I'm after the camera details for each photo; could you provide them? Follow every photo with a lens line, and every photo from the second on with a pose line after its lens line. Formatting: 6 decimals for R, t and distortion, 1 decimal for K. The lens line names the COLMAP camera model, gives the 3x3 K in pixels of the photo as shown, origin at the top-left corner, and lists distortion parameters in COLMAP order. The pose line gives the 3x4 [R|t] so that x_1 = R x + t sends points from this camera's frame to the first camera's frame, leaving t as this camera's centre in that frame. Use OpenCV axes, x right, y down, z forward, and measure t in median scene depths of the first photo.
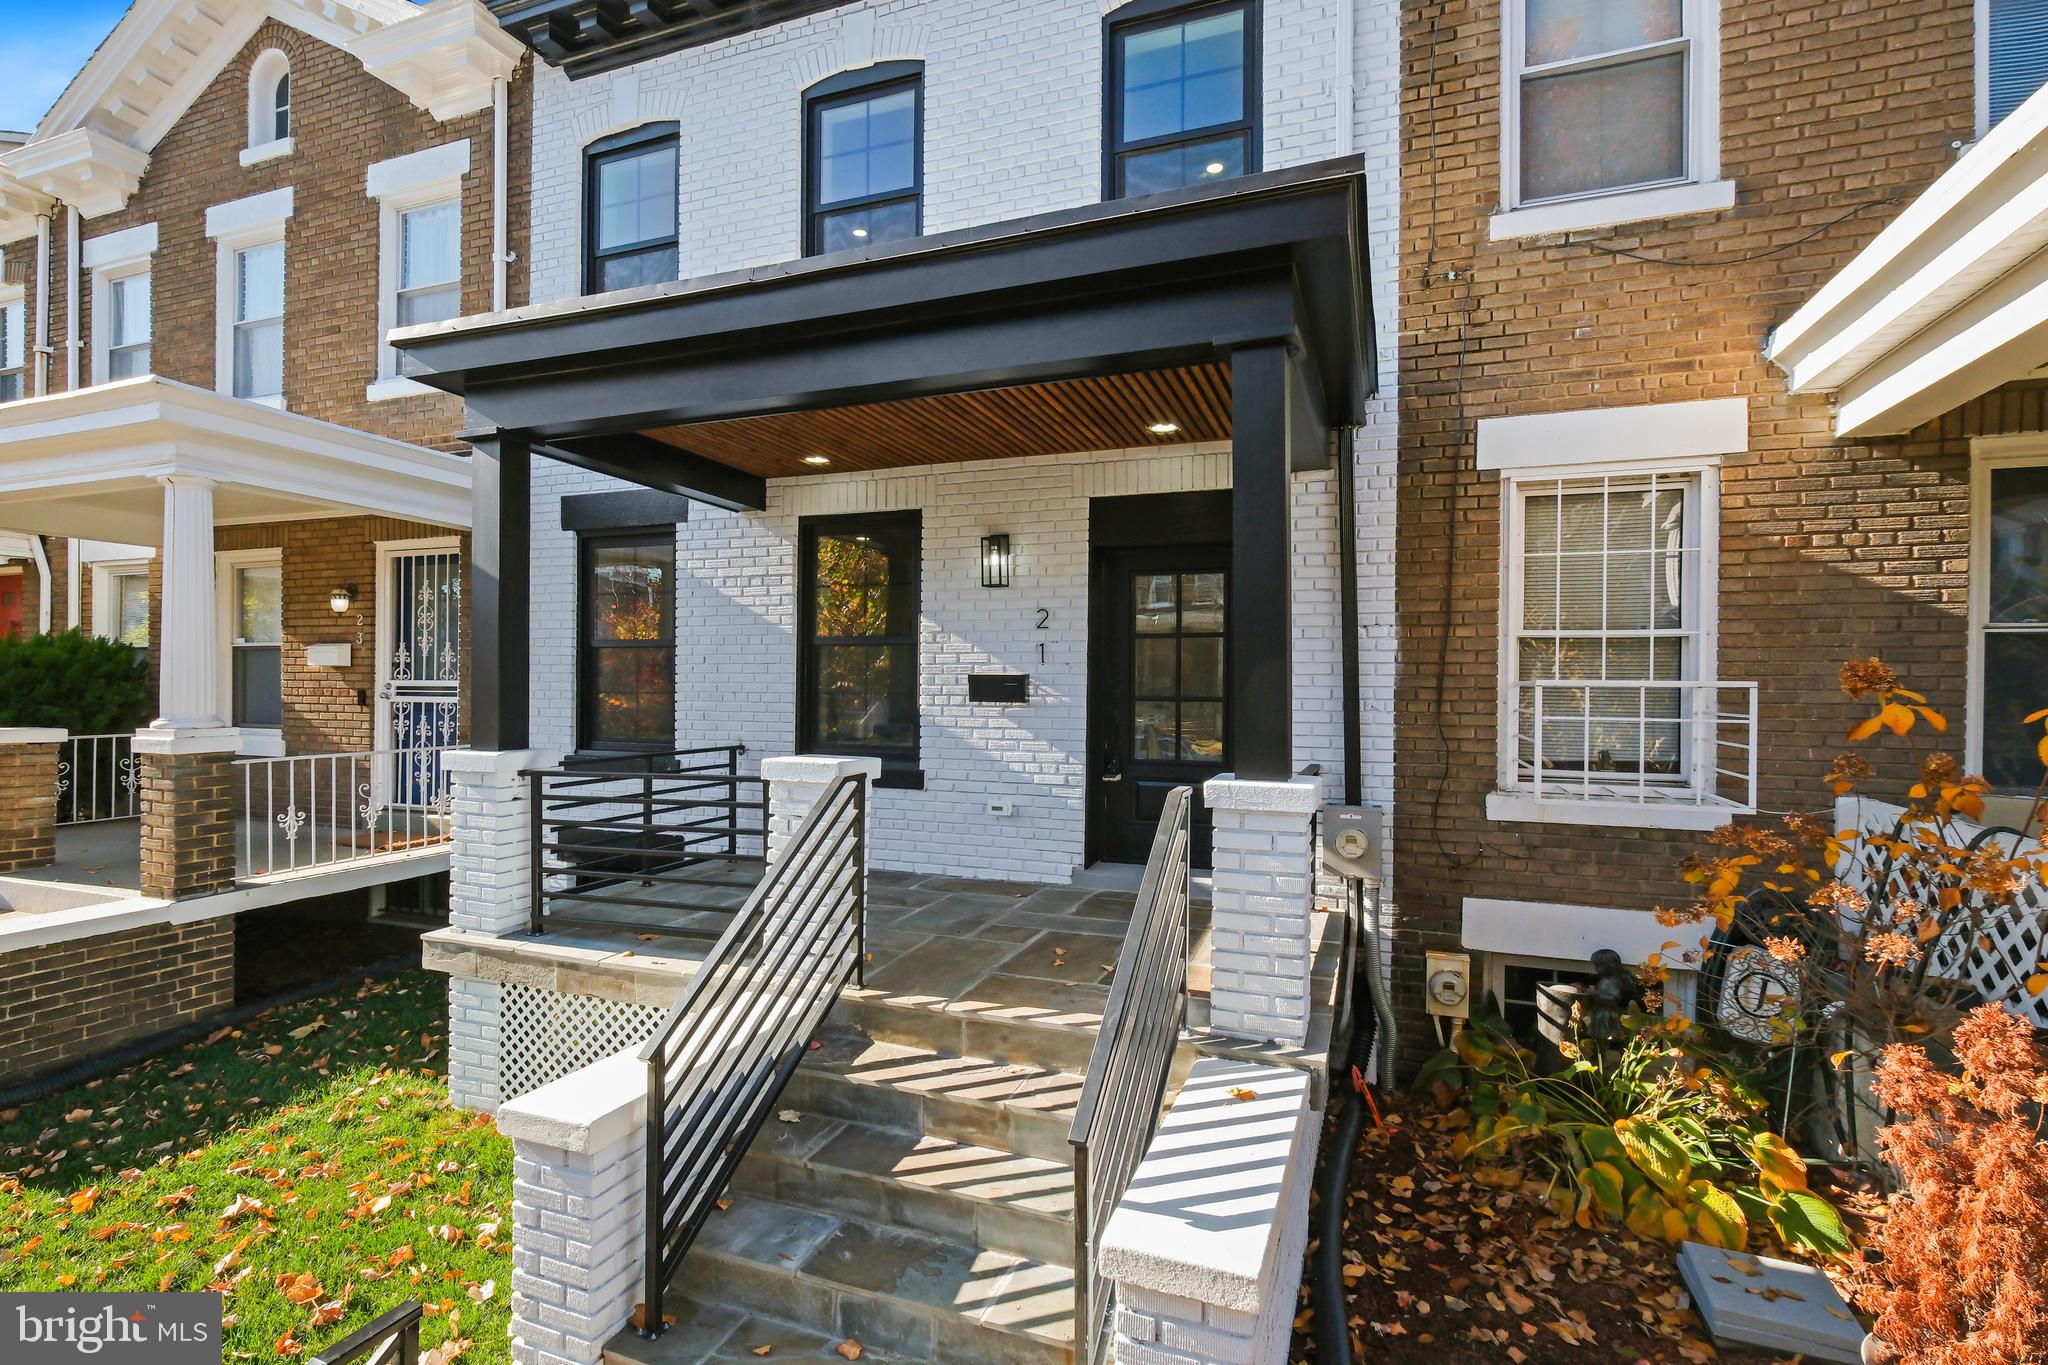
lens RADIAL K [[842.7, 0, 1023.9], [0, 842.7, 689.4], [0, 0, 1]] dist [-0.002469, -0.000196]
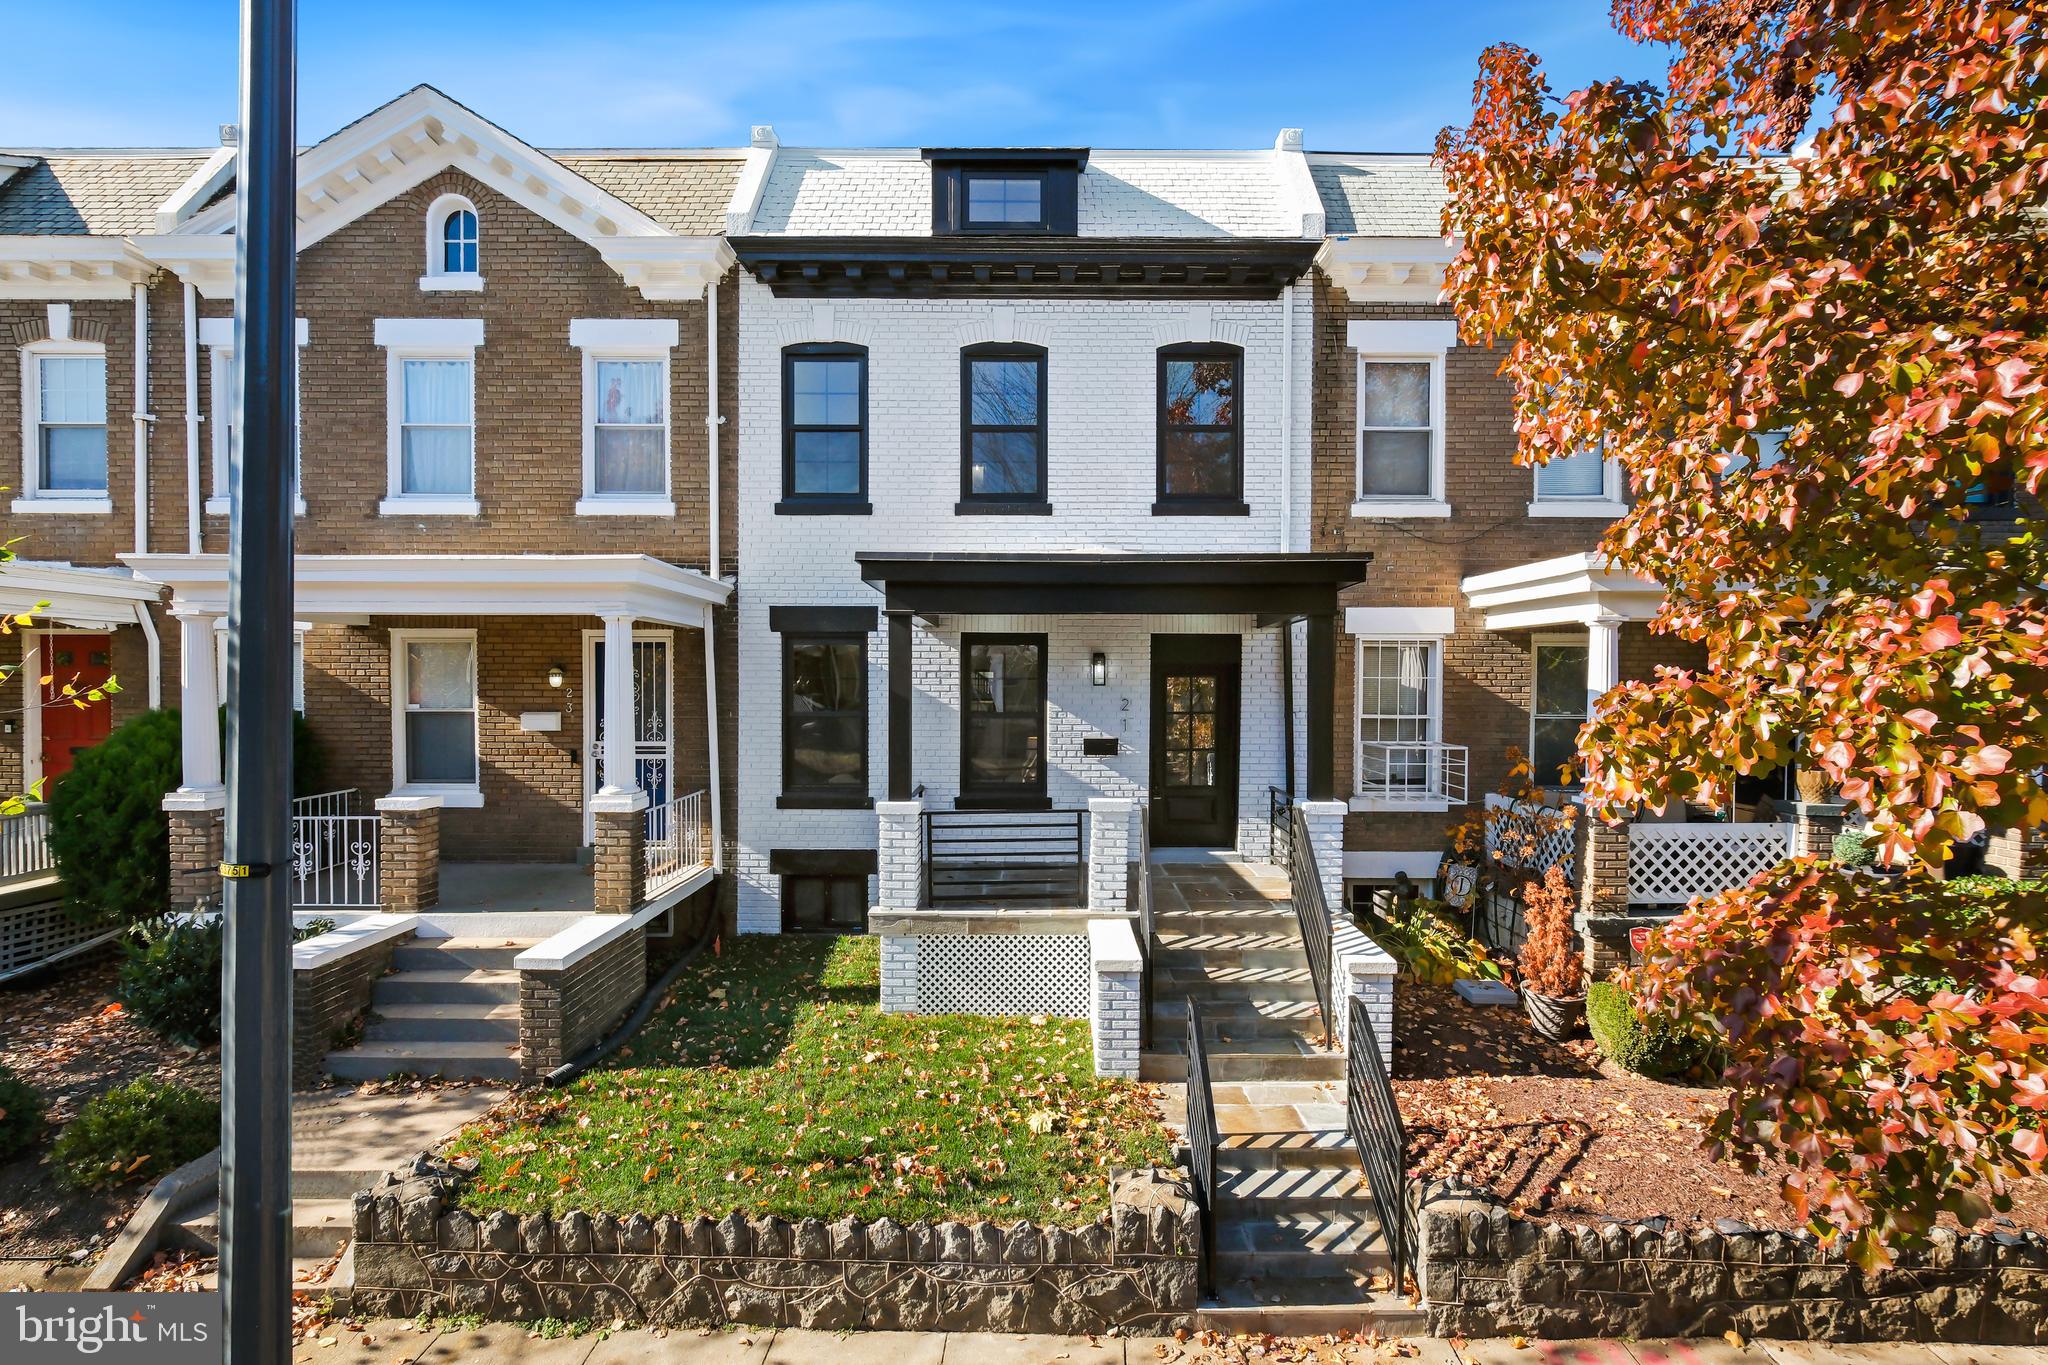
lens RADIAL K [[901.2, 0, 1028.8], [0, 901.2, 685.0], [0, 0, 1]] dist [-0.001057, 0.000782]
pose [[0.925319, 0.002833, 0.379179, -0.911553], [-0.005533, 0.999966, 0.006032, -0.144606], [-0.379149, -0.007680, 0.925304, -0.641486]]
